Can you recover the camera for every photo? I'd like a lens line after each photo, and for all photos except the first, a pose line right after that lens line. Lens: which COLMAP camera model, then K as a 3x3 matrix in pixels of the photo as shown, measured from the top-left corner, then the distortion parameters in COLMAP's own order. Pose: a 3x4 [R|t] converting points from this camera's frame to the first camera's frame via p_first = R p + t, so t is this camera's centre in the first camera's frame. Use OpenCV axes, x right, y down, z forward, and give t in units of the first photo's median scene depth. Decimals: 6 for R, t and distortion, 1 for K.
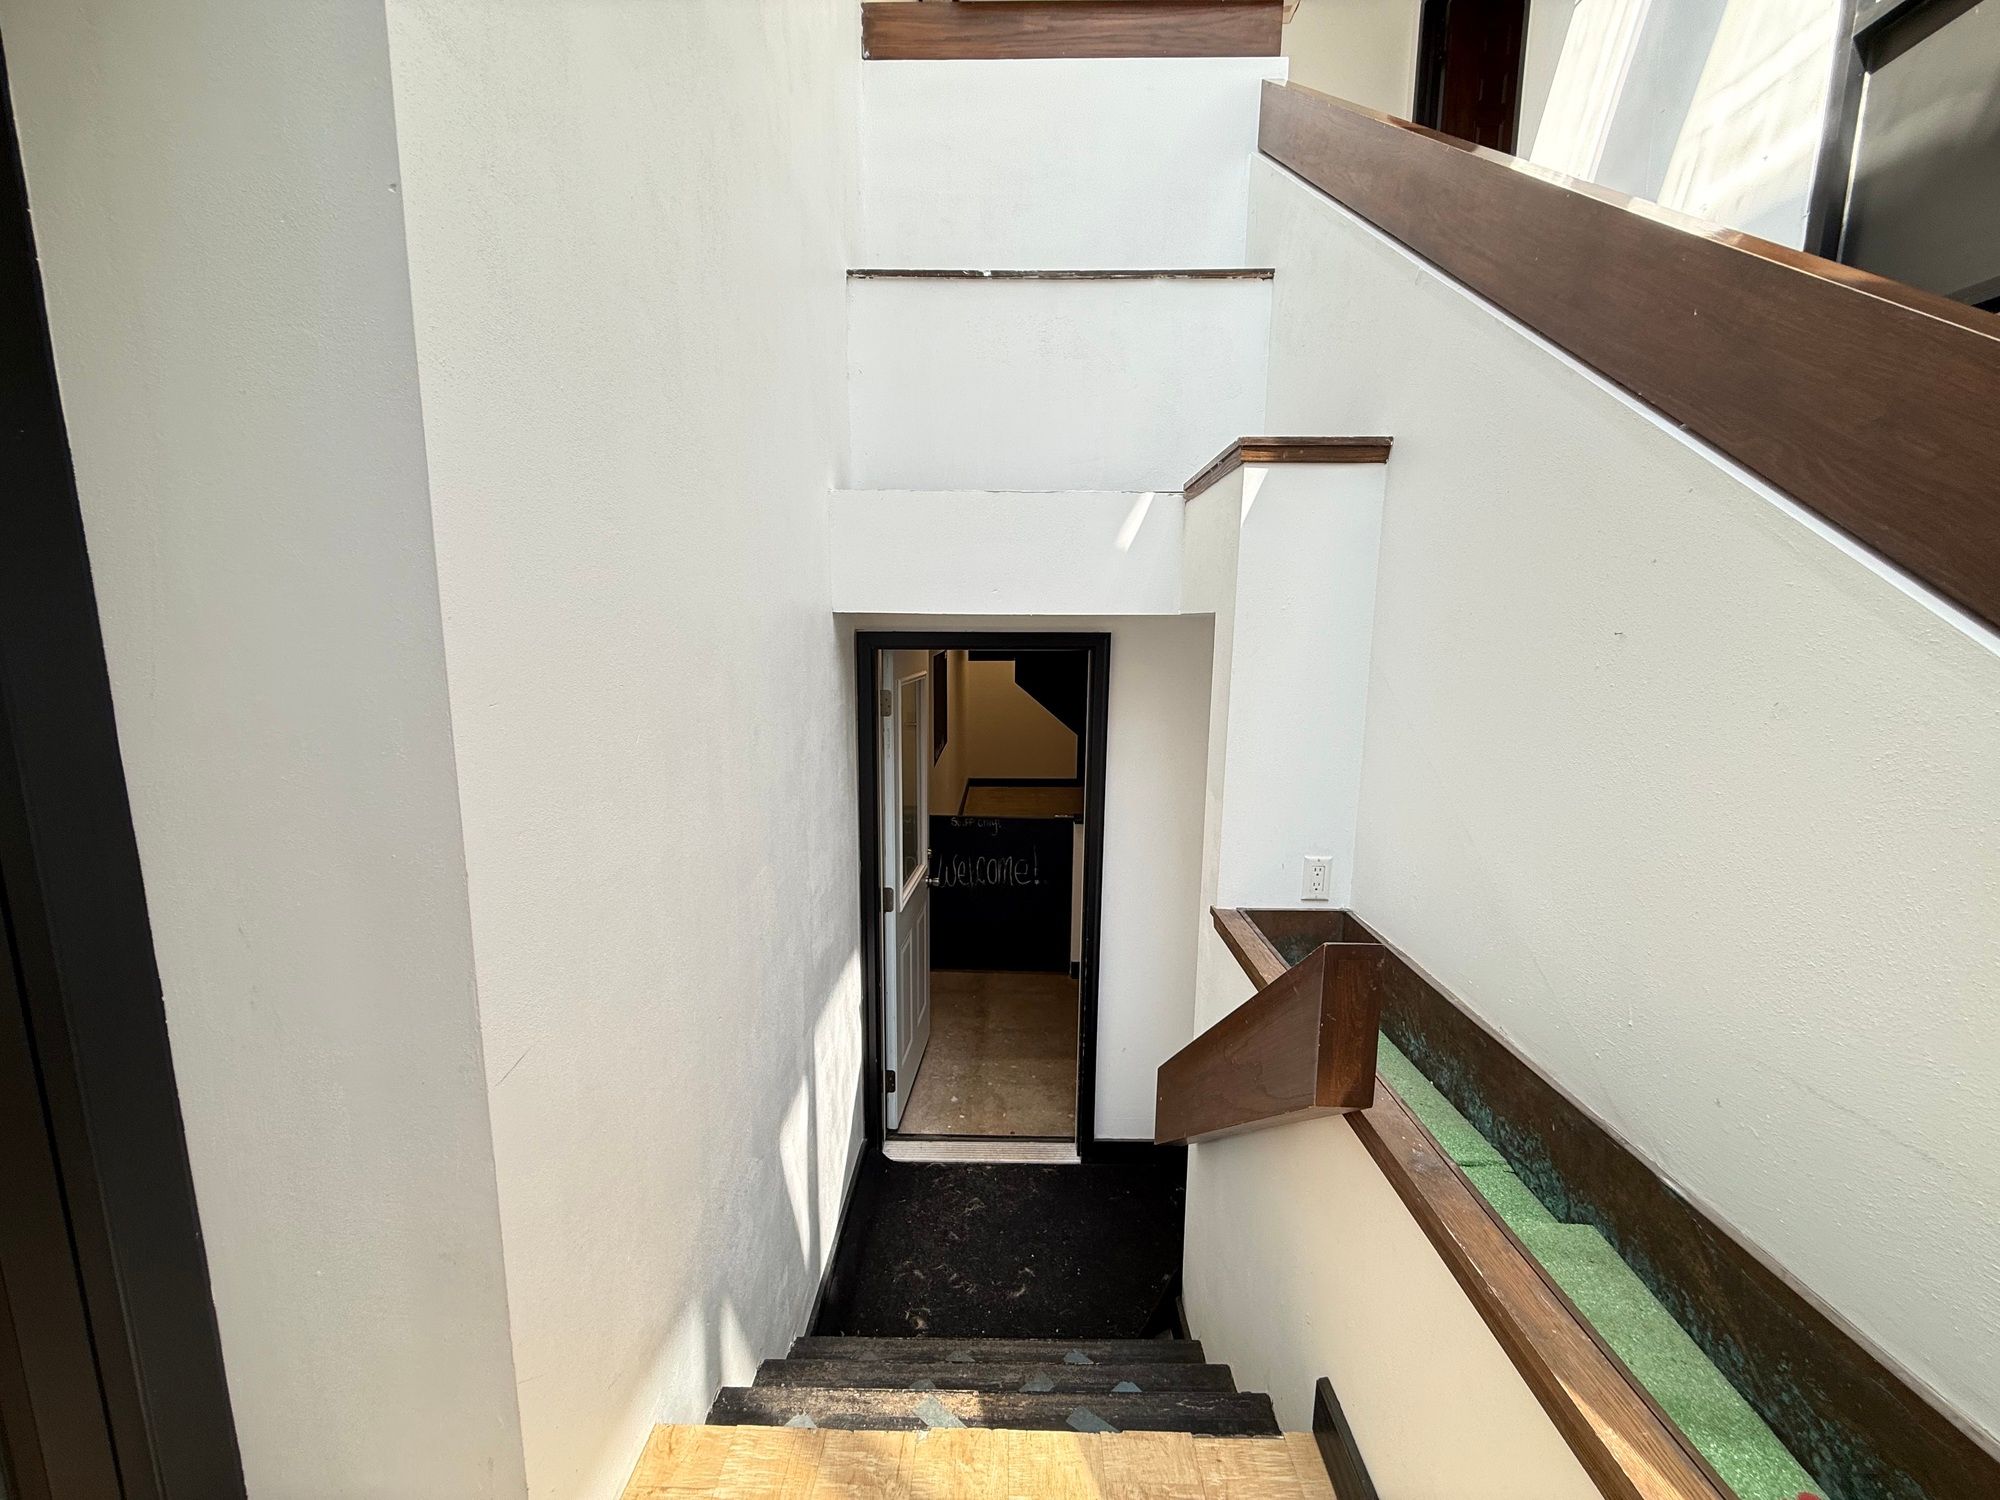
lens RADIAL K [[801.6, 0, 1000.7], [0, 801.6, 753.5], [0, 0, 1]] dist [0.000707, -0.000346]
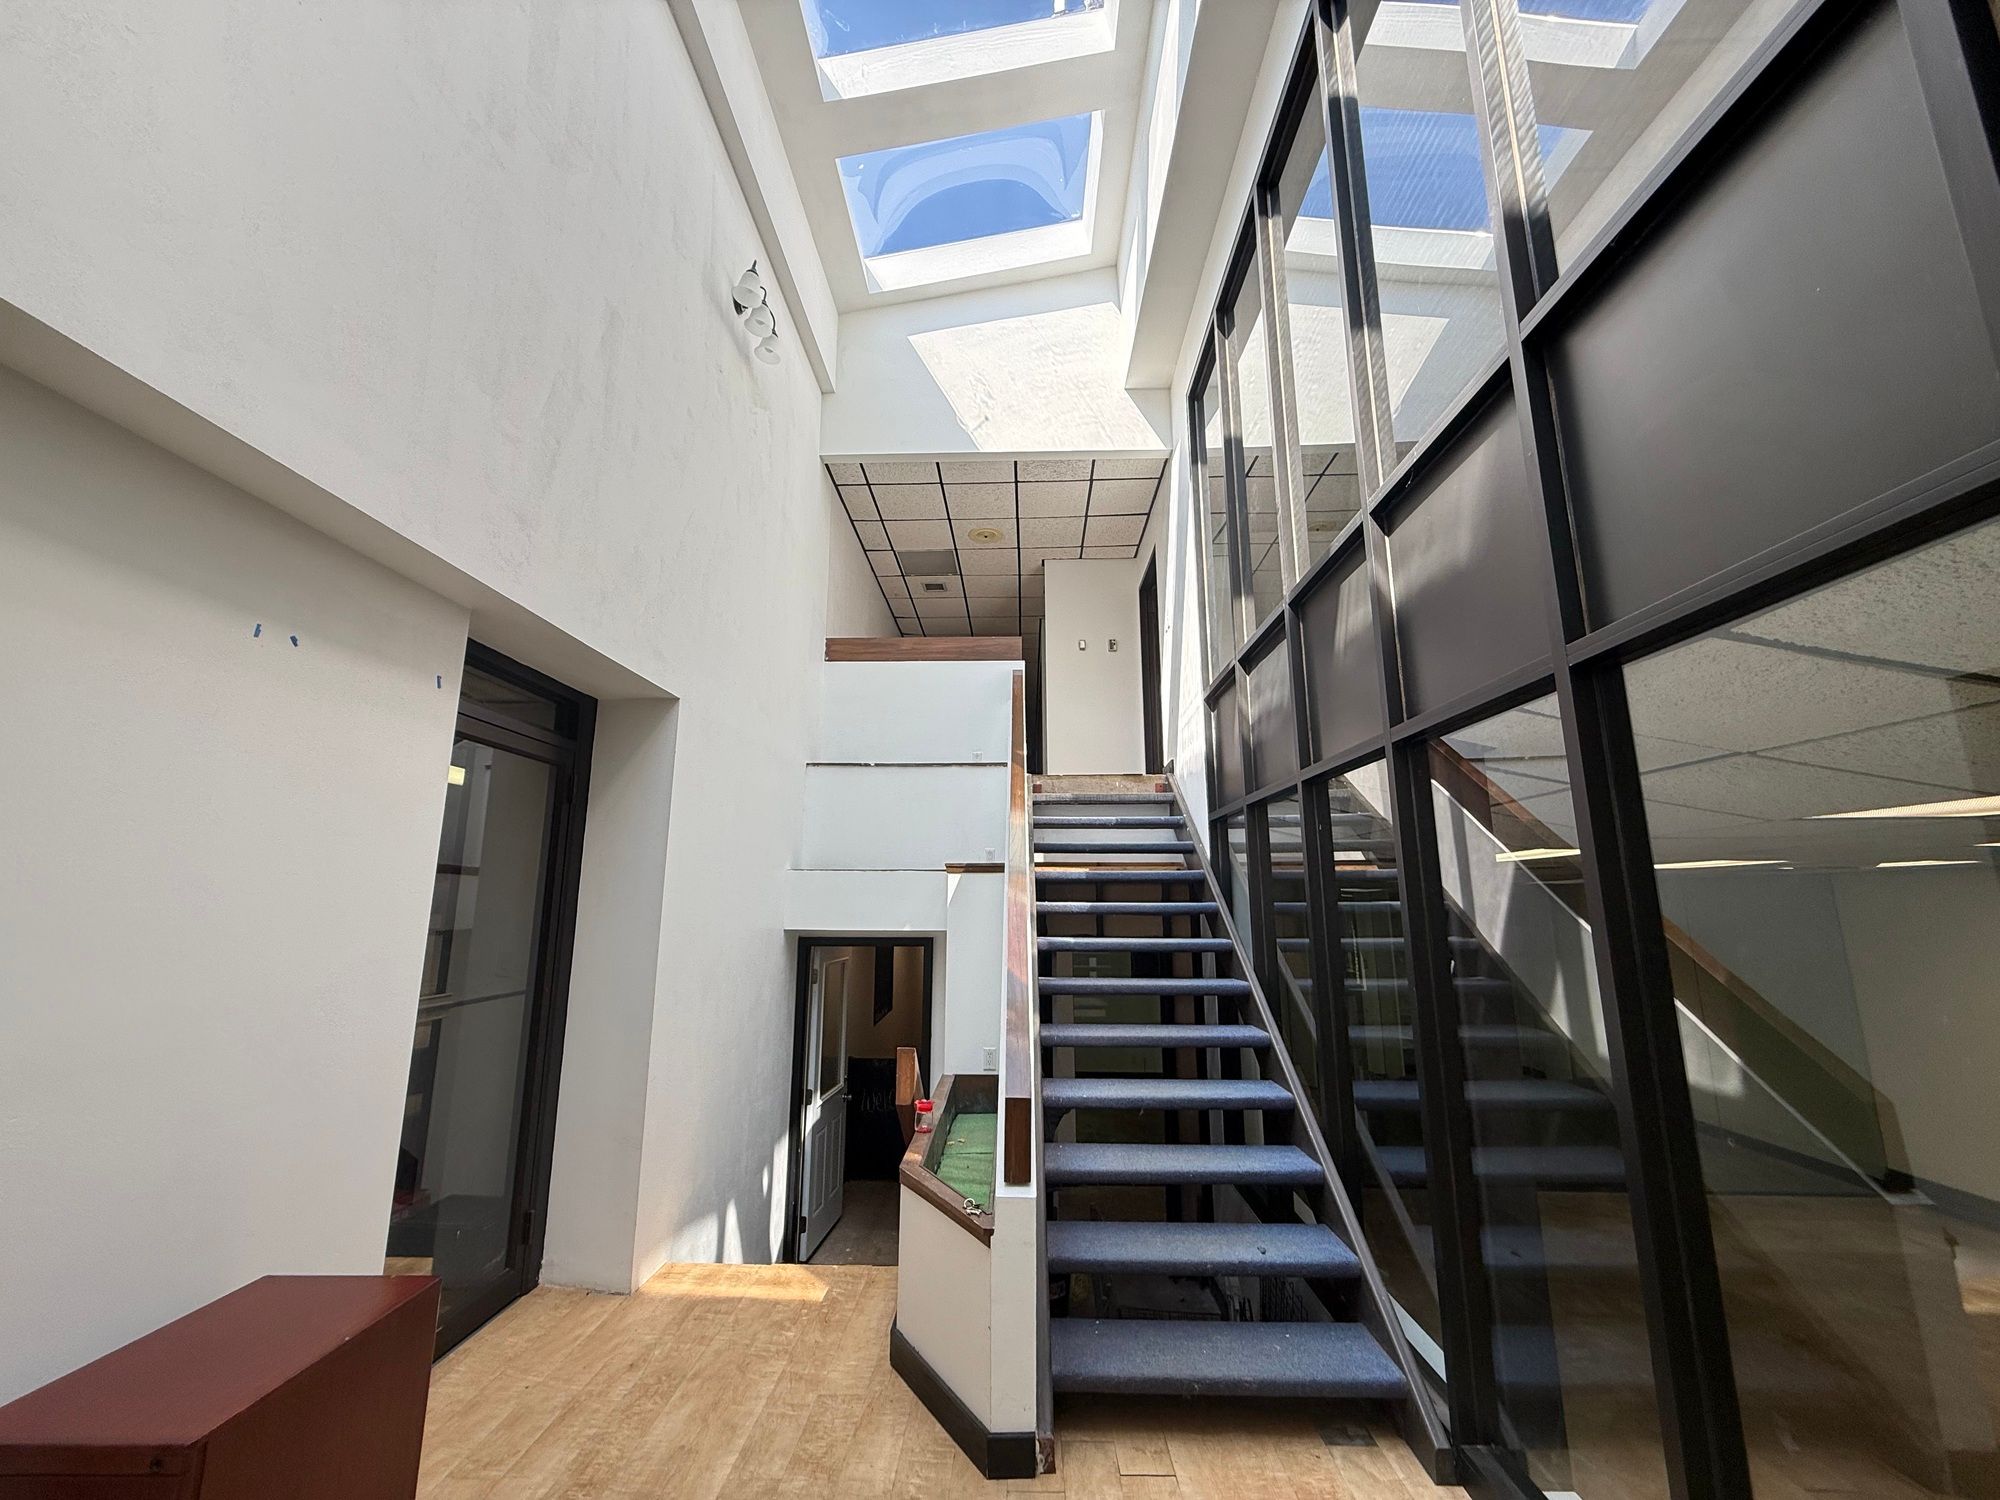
lens RADIAL K [[801.6, 0, 998.7], [0, 801.6, 748.7], [0, 0, 1]] dist [0.000707, -0.000346]
pose [[0.999942, -0.006438, -0.008683, 0.245356], [0.003140, 0.941665, -0.336536, 0.053518], [0.010344, 0.336489, 0.941630, -0.733611]]
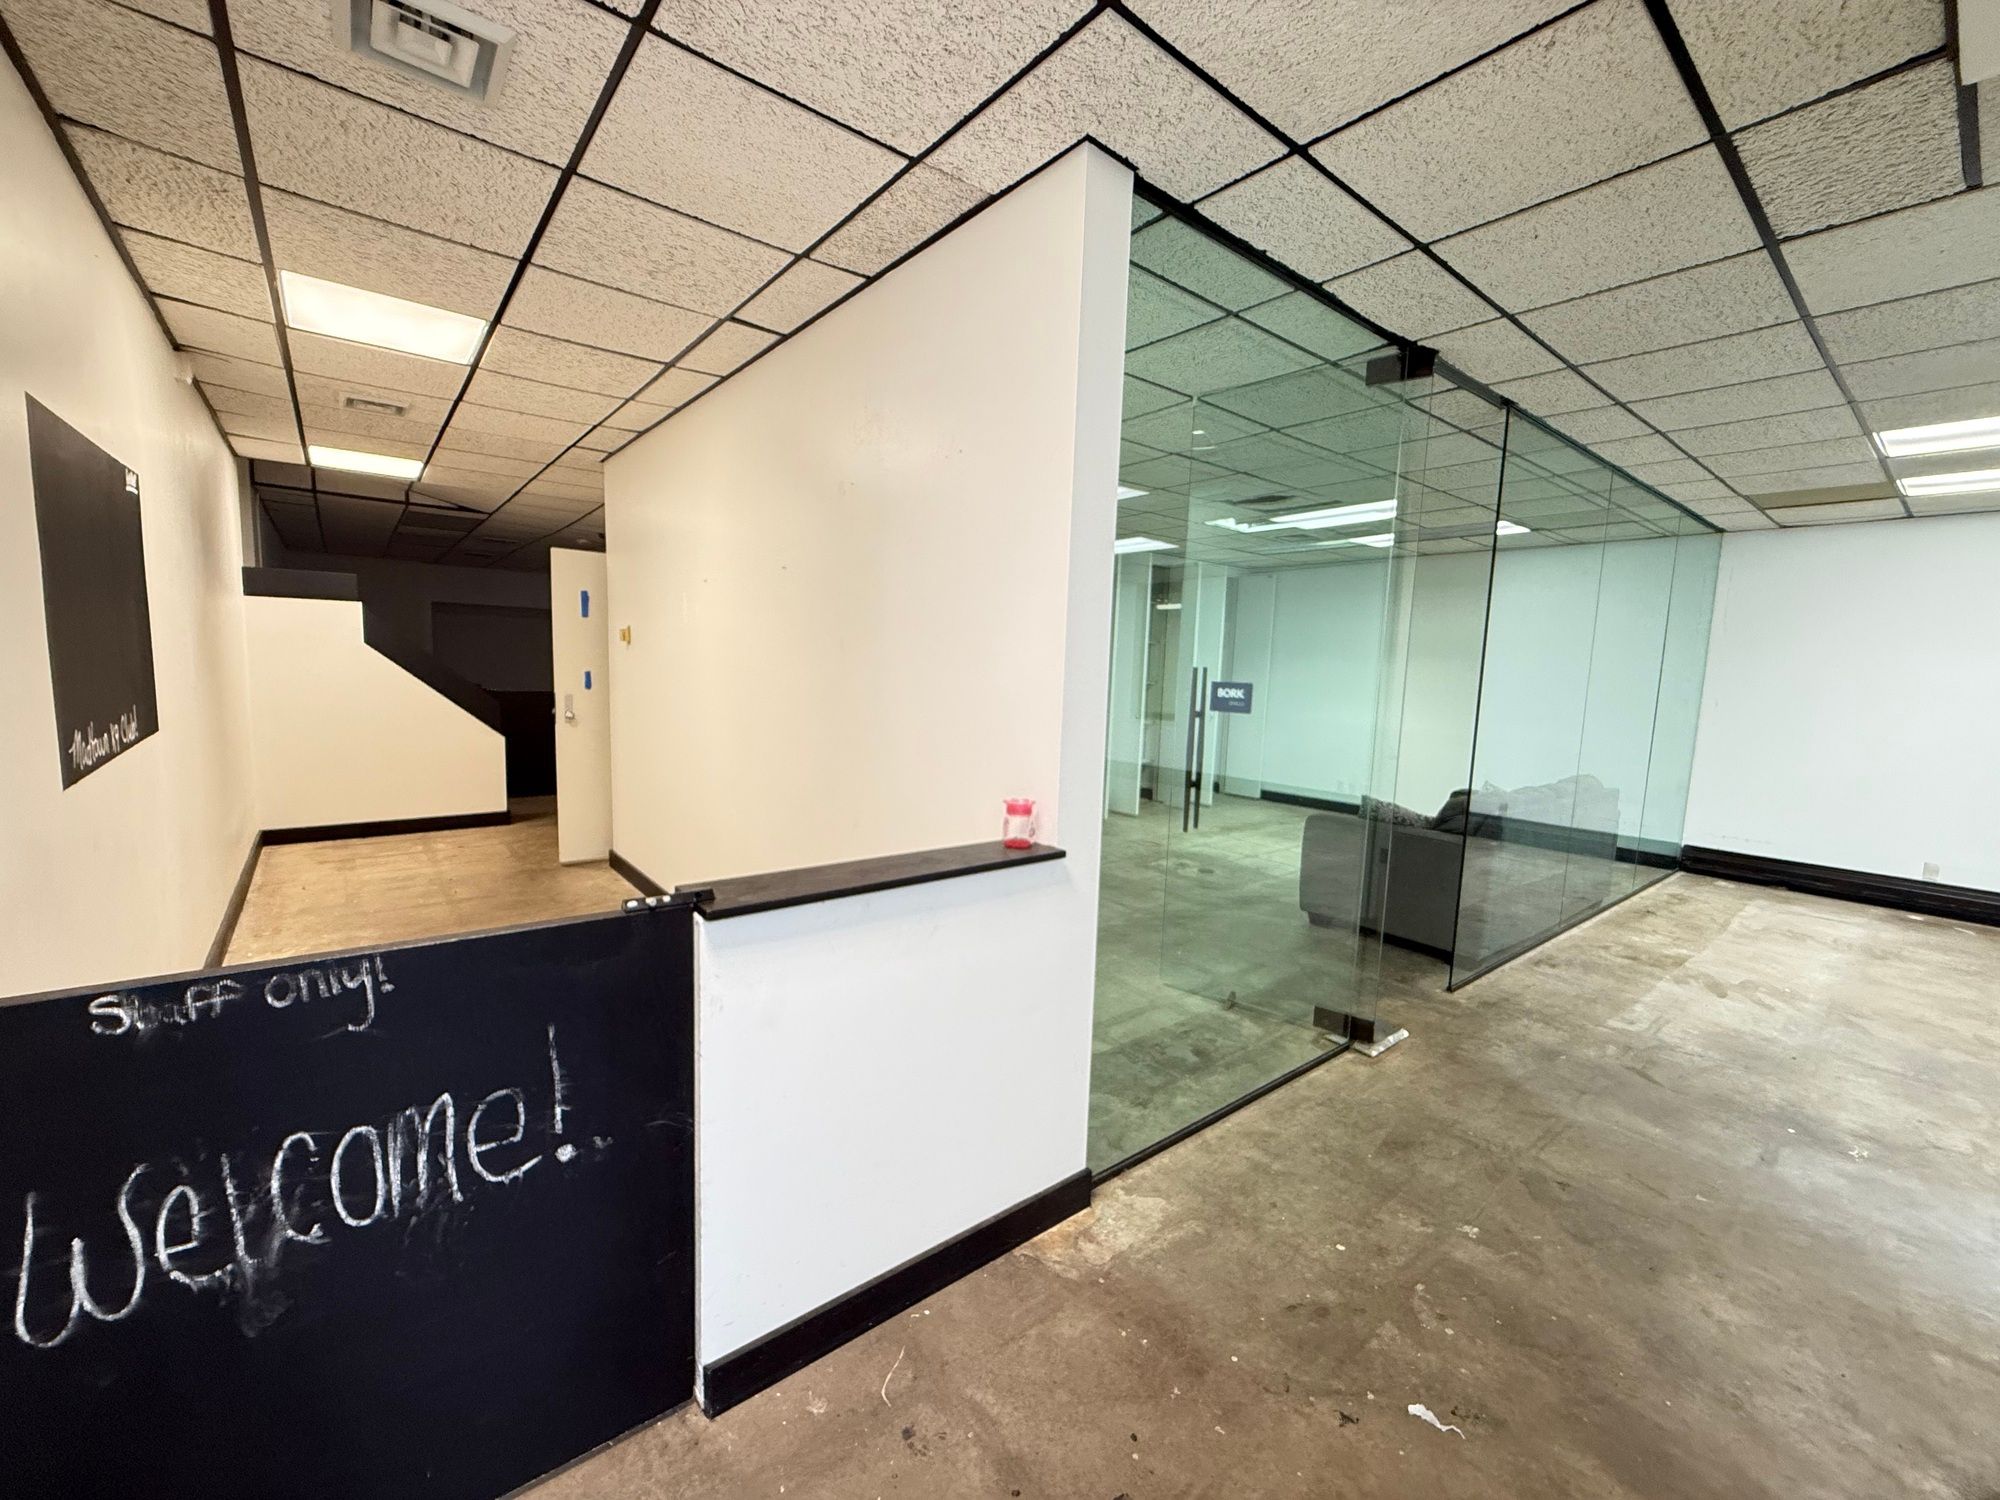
lens RADIAL K [[801.6, 0, 1002.3], [0, 801.6, 746.9], [0, 0, 1]] dist [0.000707, -0.000346]
pose [[0.762638, -0.046324, 0.645165, -0.016980], [0.067960, 0.997650, -0.008701, 0.043636], [-0.643246, 0.050481, 0.763994, 0.929102]]
